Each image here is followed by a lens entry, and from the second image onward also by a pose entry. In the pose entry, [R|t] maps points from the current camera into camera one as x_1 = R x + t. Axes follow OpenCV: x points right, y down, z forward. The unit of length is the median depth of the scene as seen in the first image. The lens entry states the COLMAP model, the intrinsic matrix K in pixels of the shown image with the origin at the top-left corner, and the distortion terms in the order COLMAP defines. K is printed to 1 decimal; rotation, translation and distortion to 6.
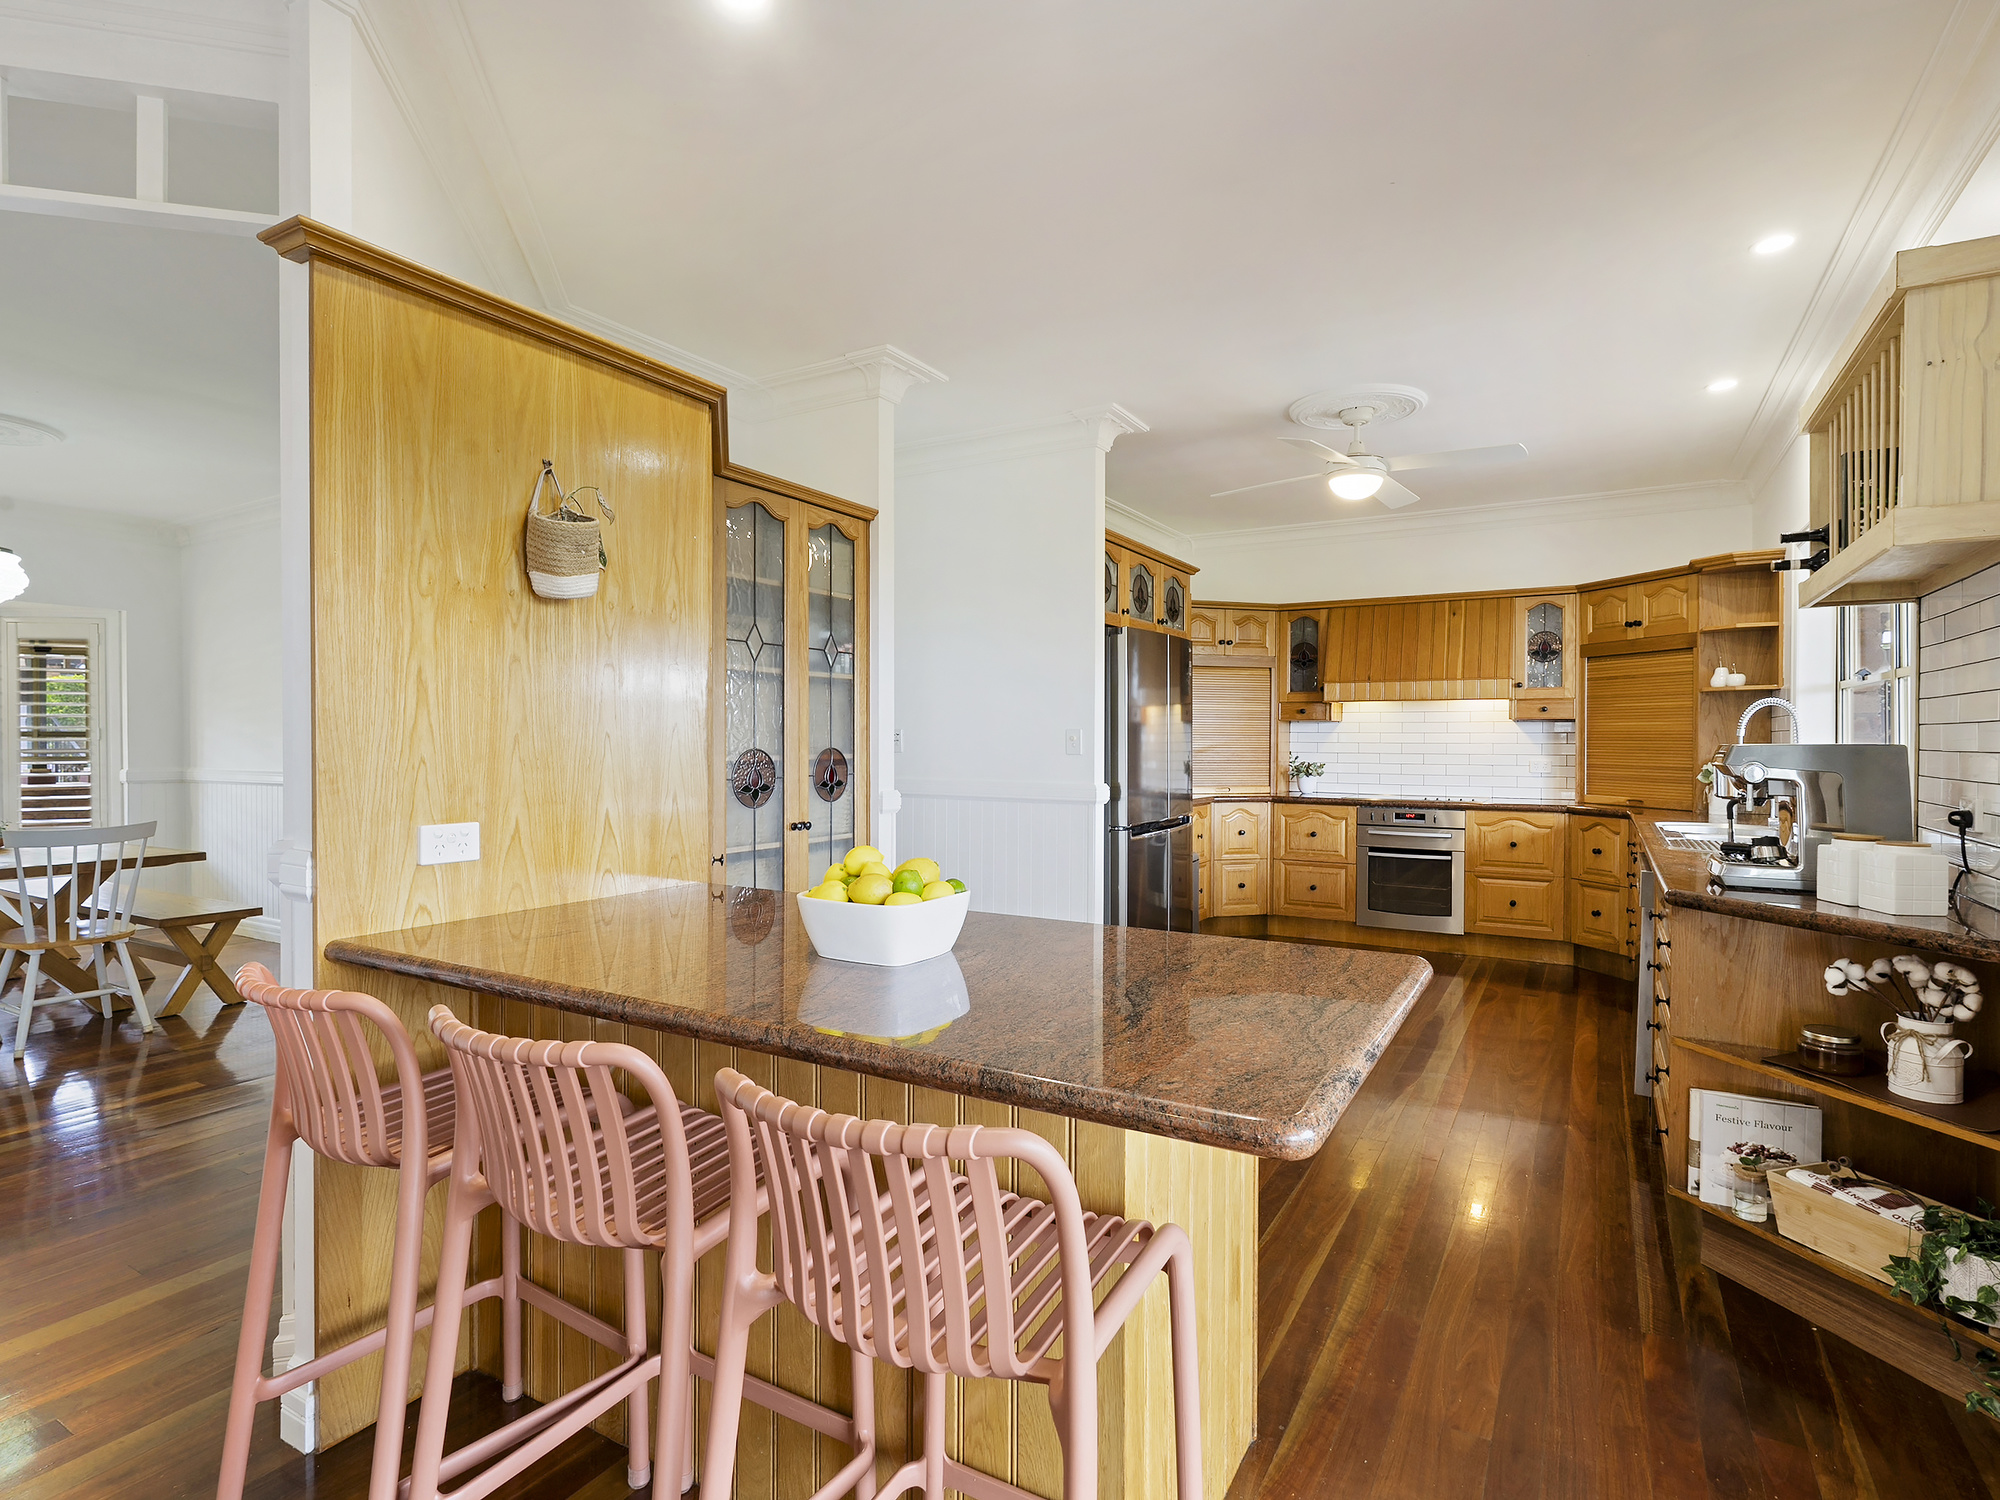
lens RADIAL K [[1013.1, 0, 1000.0], [0, 1013.1, 750.0], [0, 0, 1]] dist [-0.024714, 0.020151]
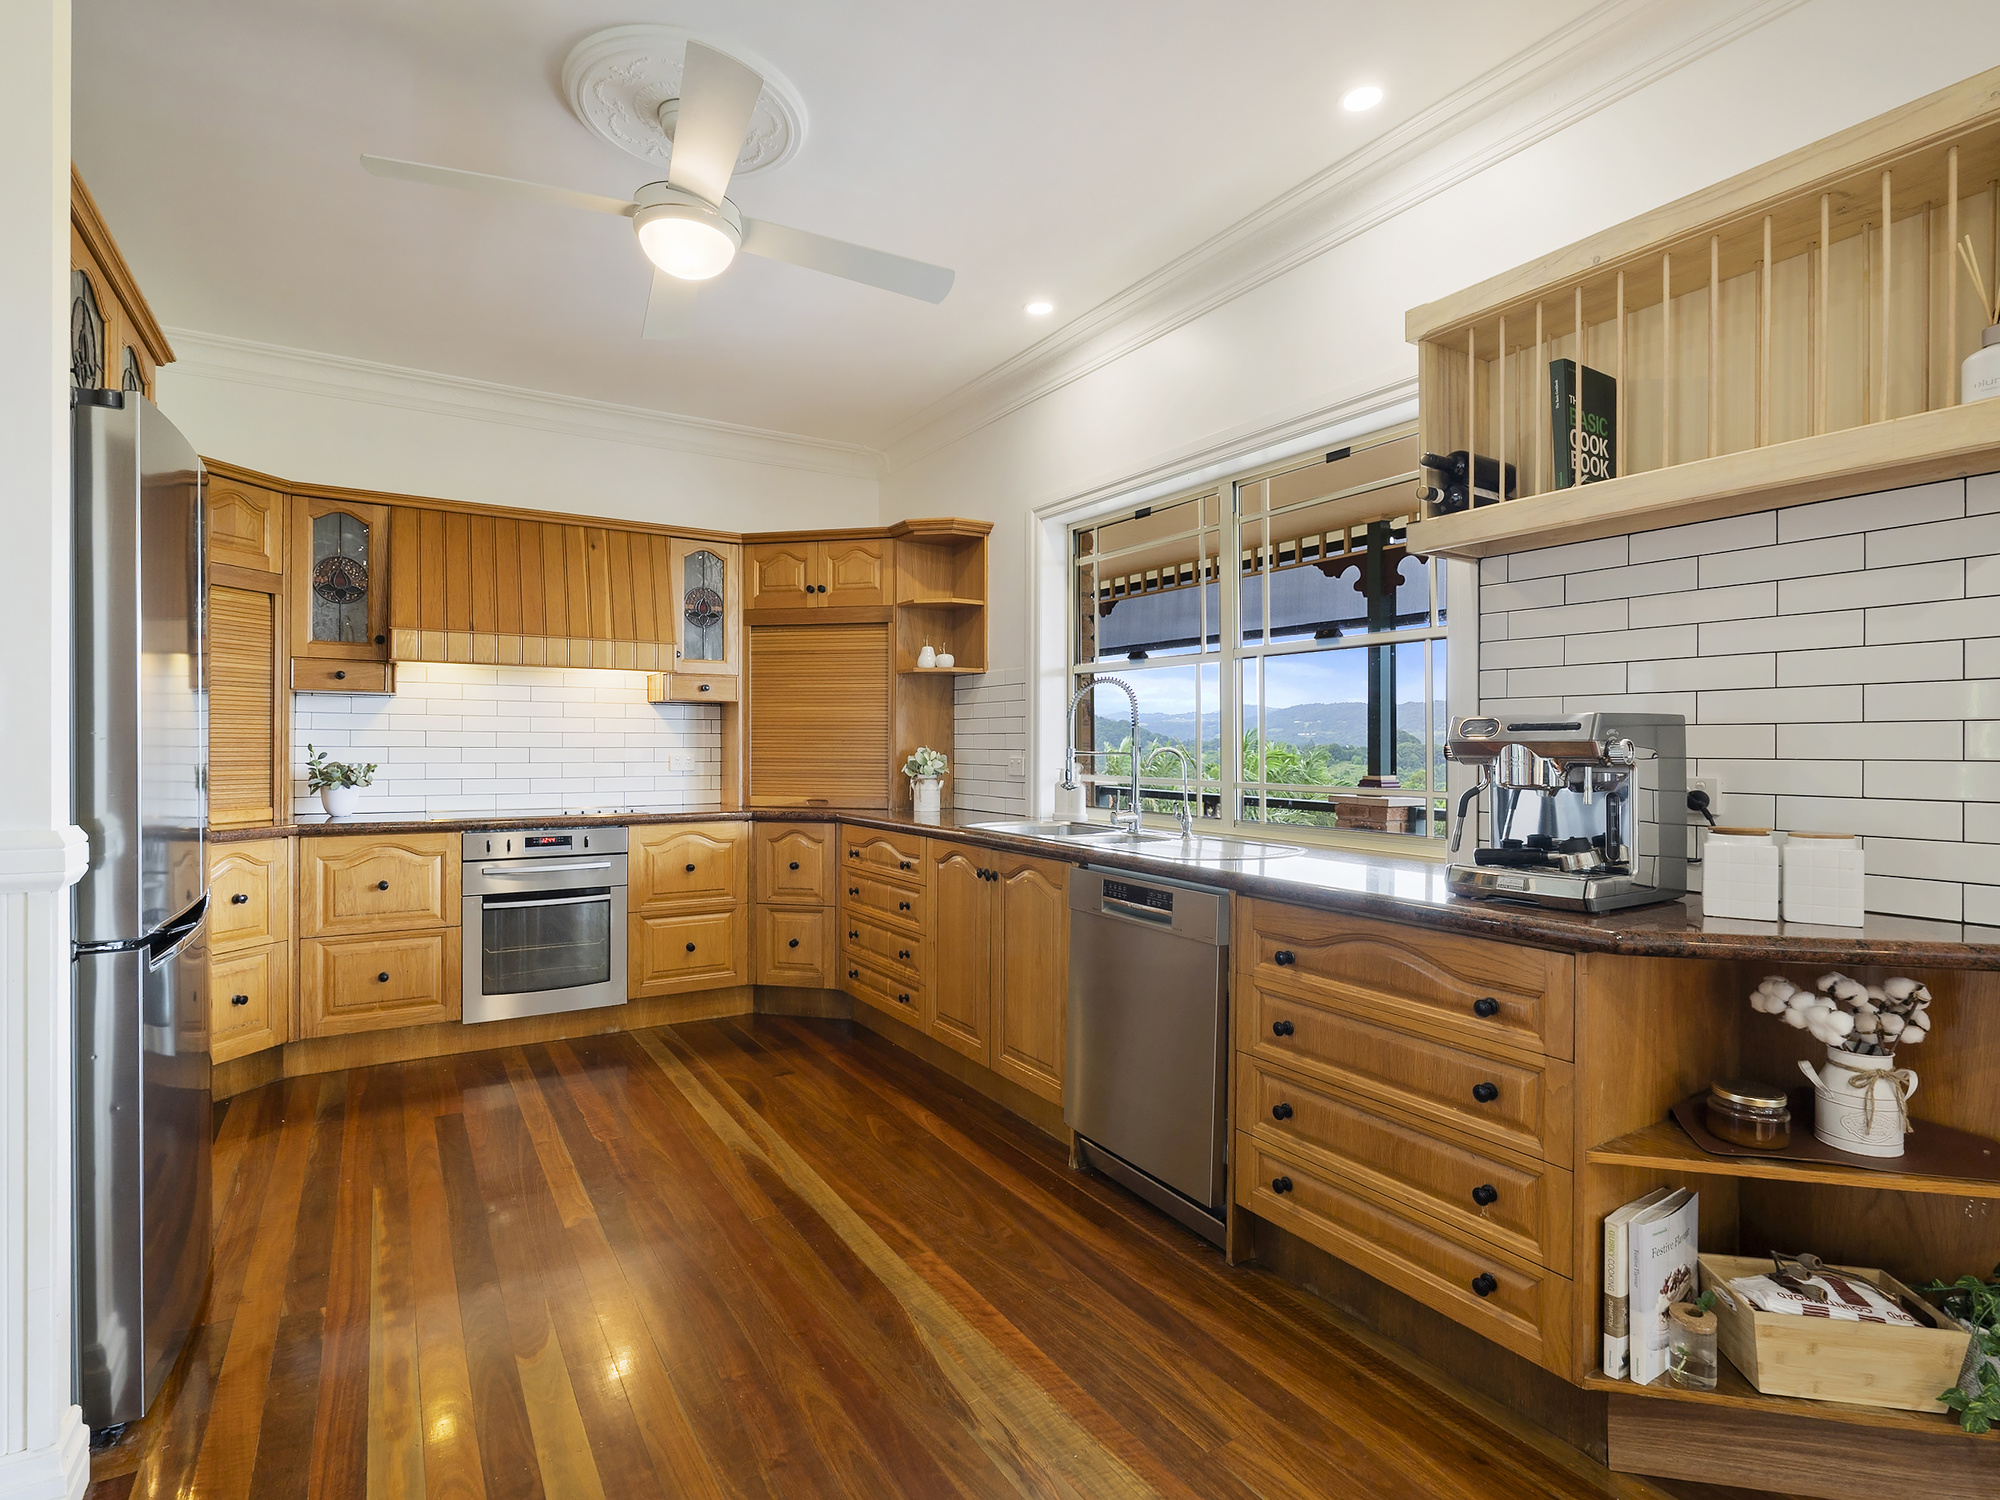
lens RADIAL K [[1013.1, 0, 1000.0], [0, 1013.1, 750.0], [0, 0, 1]] dist [-0.024714, 0.020151]
pose [[0.460798, -0.006003, 0.887485, -0.044651], [0.006990, 0.999971, 0.003135, 0.006322], [-0.887477, 0.004759, 0.460827, 0.455104]]
